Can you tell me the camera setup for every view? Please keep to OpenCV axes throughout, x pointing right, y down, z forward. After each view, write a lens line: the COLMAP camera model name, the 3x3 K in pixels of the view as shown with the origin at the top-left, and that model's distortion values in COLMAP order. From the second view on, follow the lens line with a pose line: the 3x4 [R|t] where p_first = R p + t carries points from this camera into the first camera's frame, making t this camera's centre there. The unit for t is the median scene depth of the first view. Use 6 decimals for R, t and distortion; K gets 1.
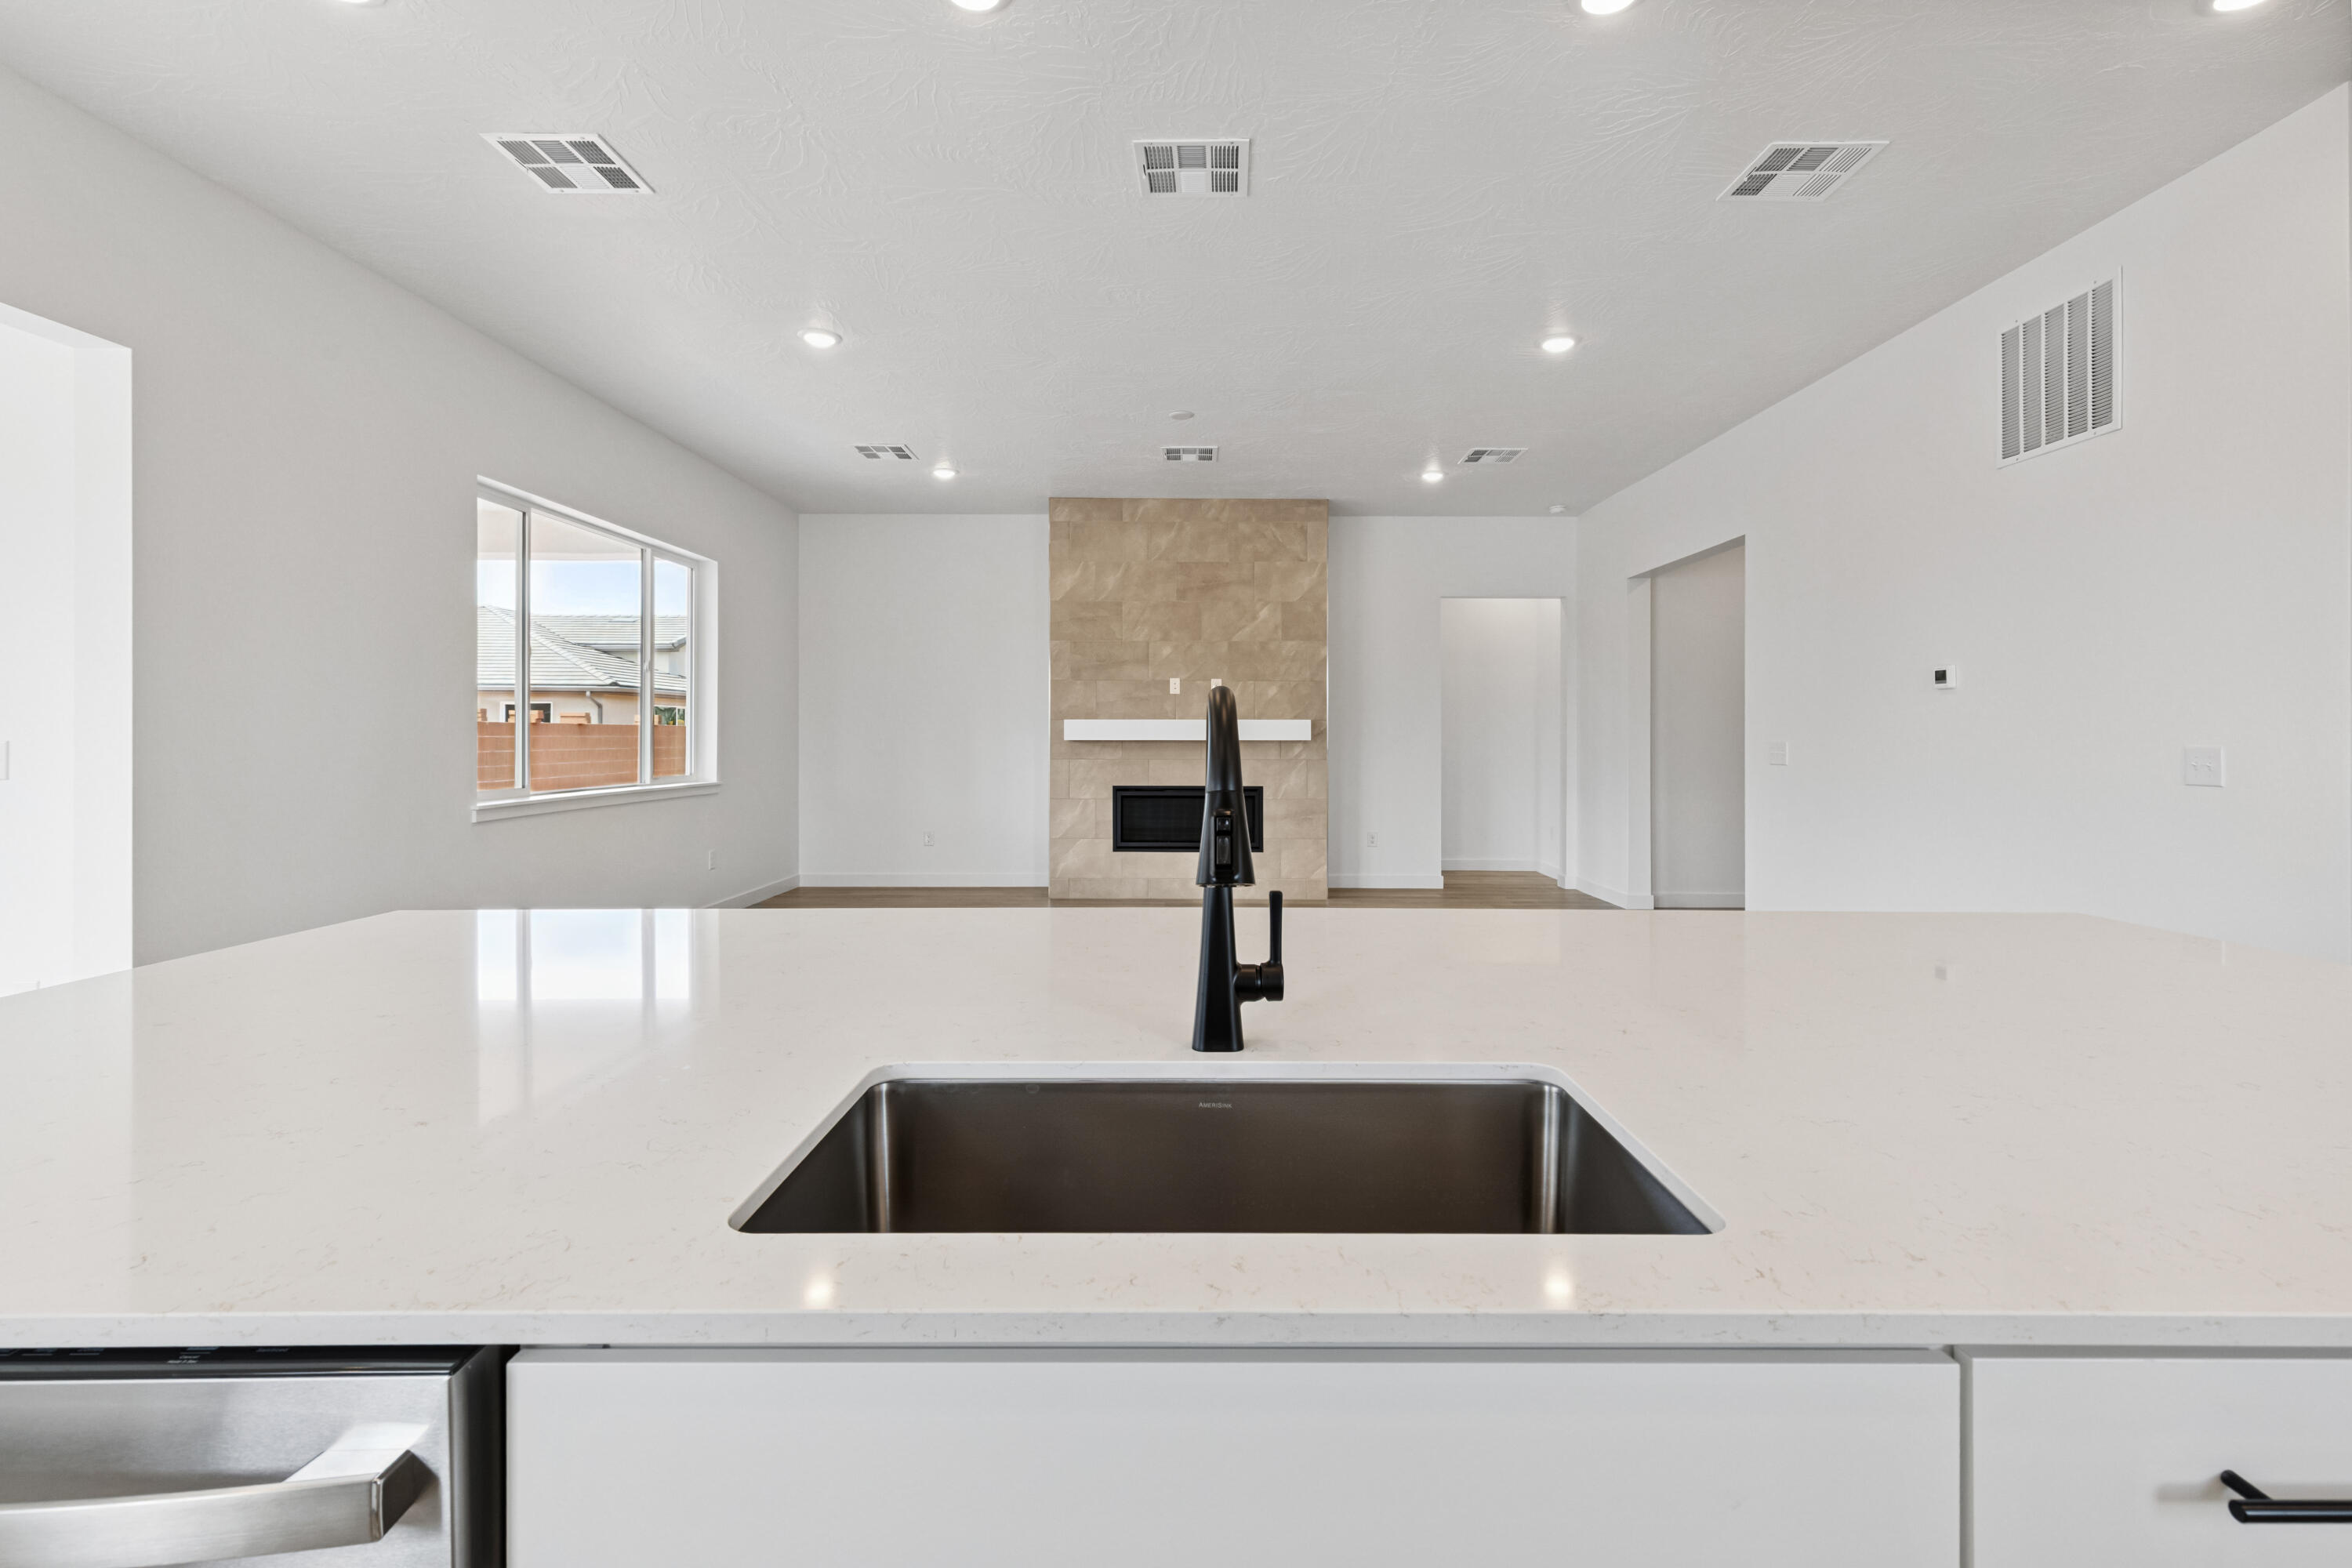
lens RADIAL K [[1068.9, 0, 1173.4], [0, 1068.9, 744.7], [0, 0, 1]] dist [0.005623, 0.000420]
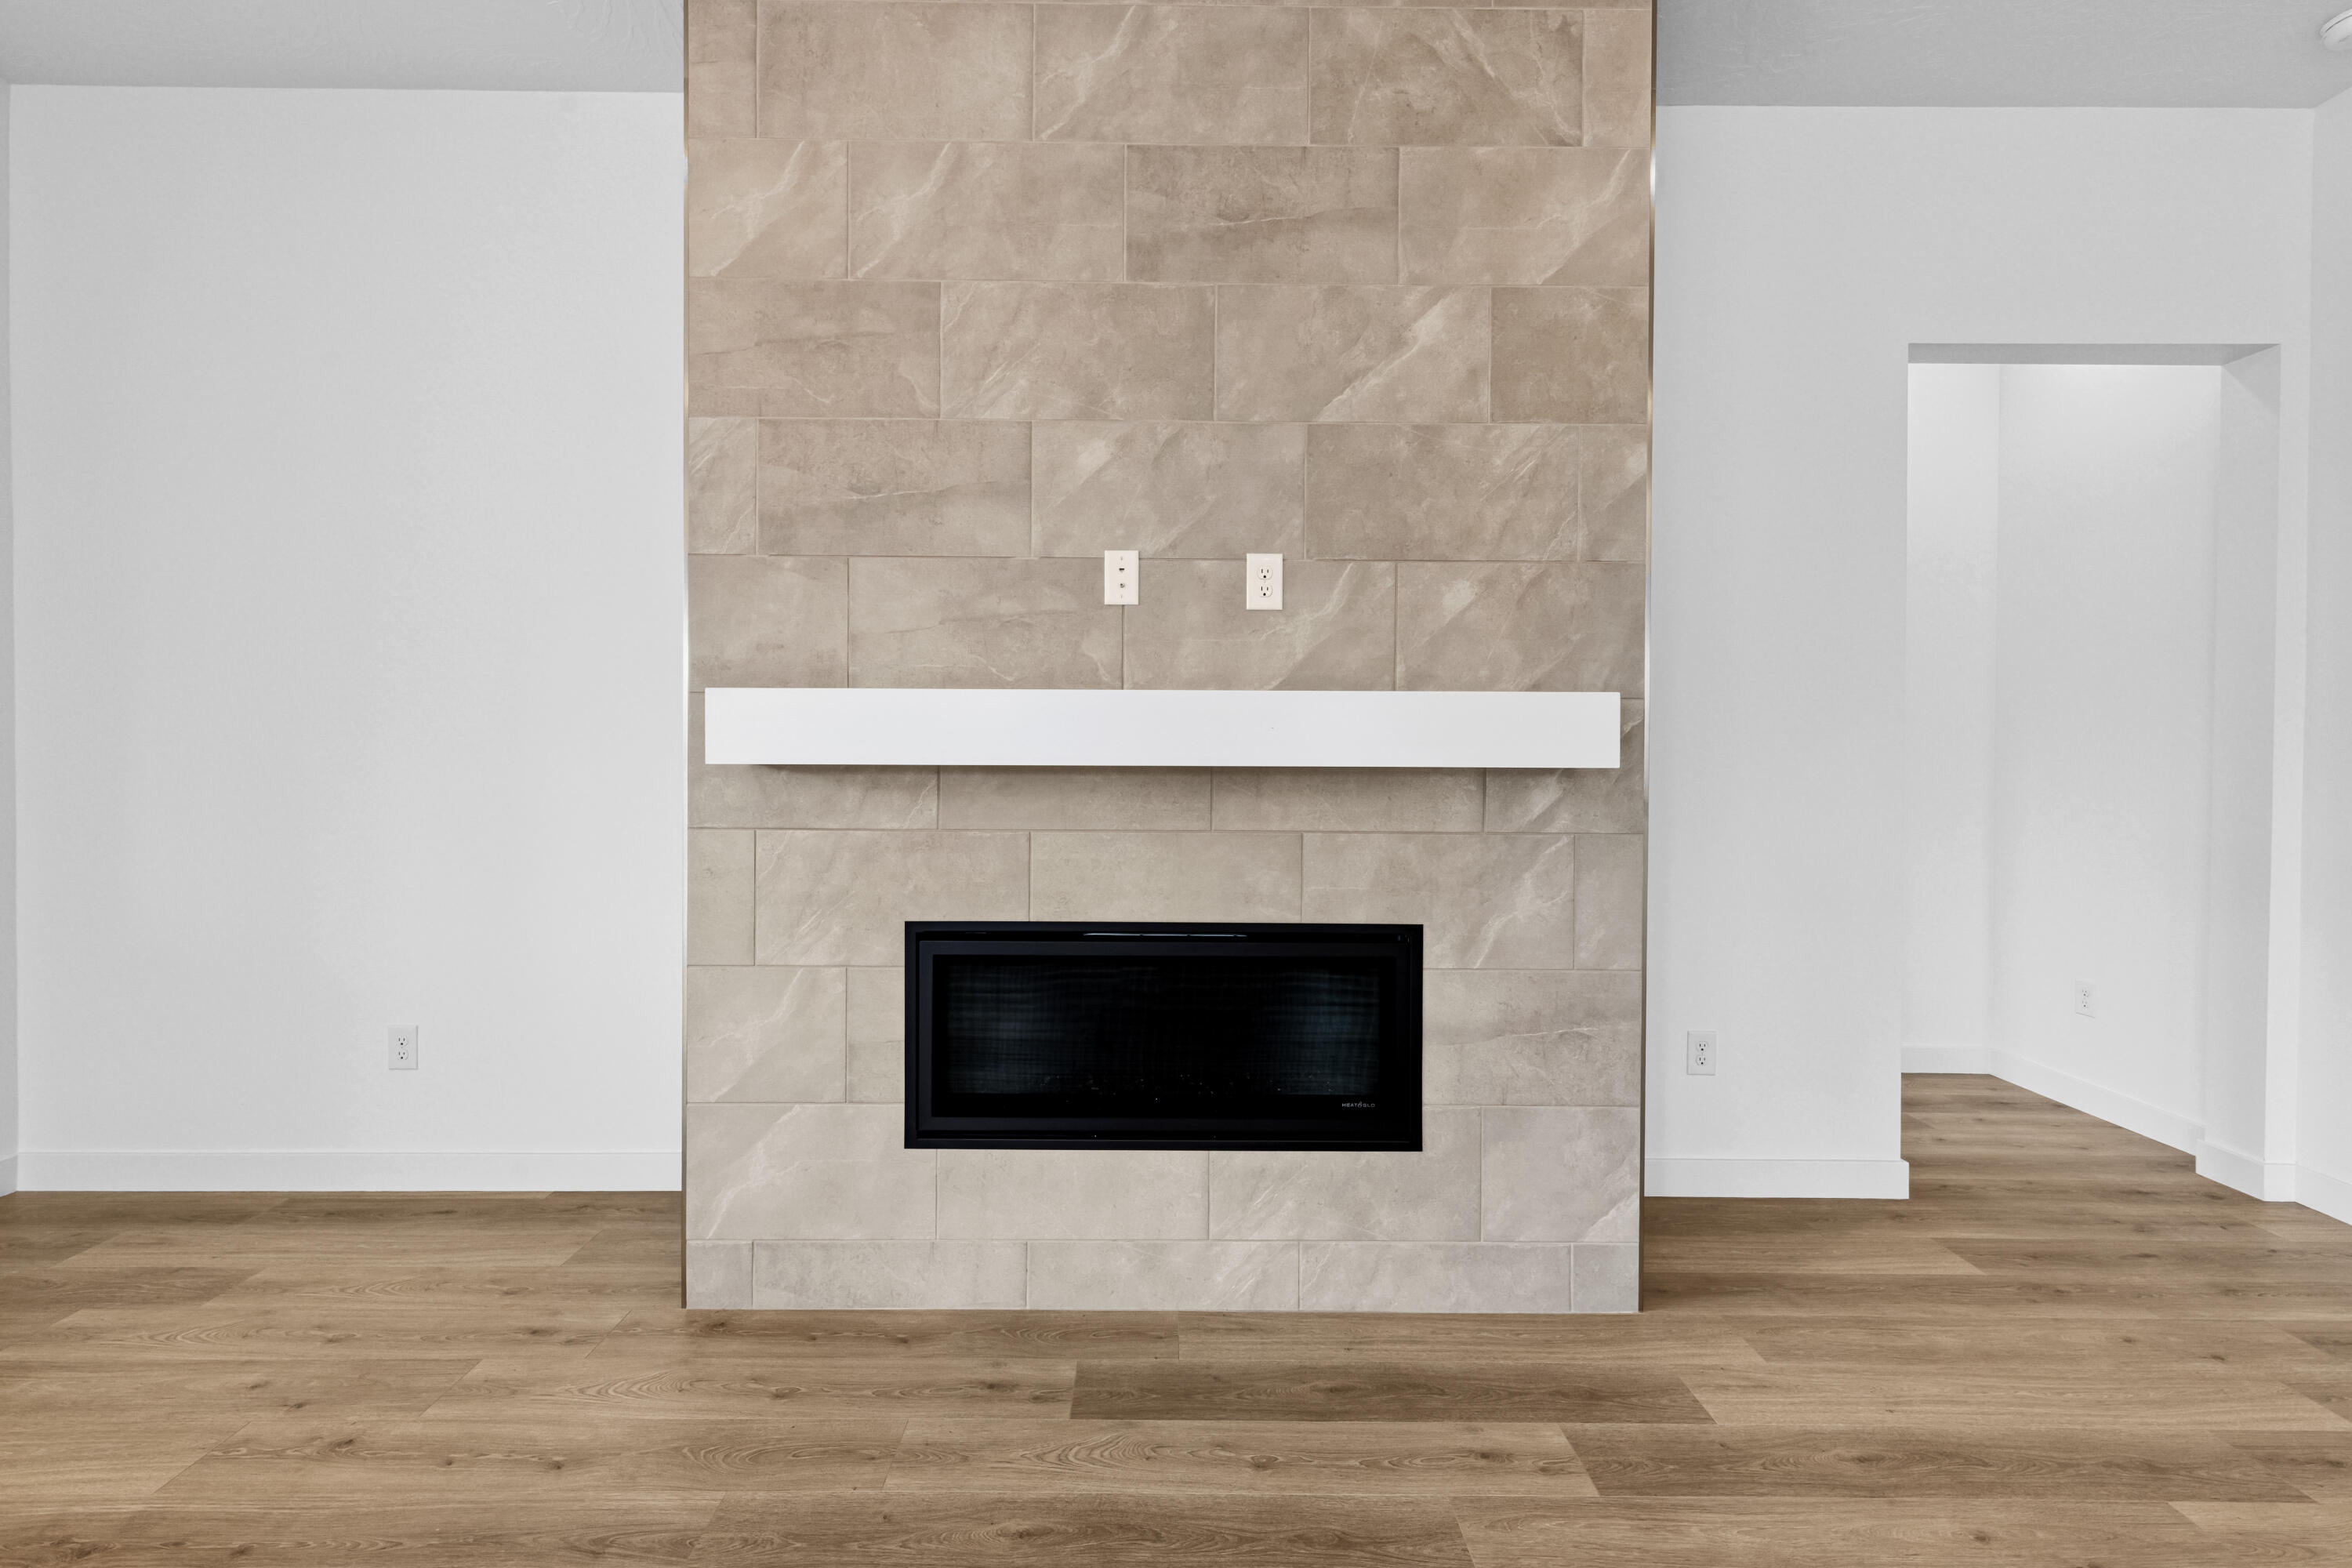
lens RADIAL K [[1068.9, 0, 1173.4], [0, 1068.9, 744.7], [0, 0, 1]] dist [0.005623, 0.000420]
pose [[0.999939, 0.004287, 0.010224, 0.012845], [-0.004326, 0.999984, 0.003751, -0.010827], [-0.010207, -0.003795, 0.999941, 0.710739]]
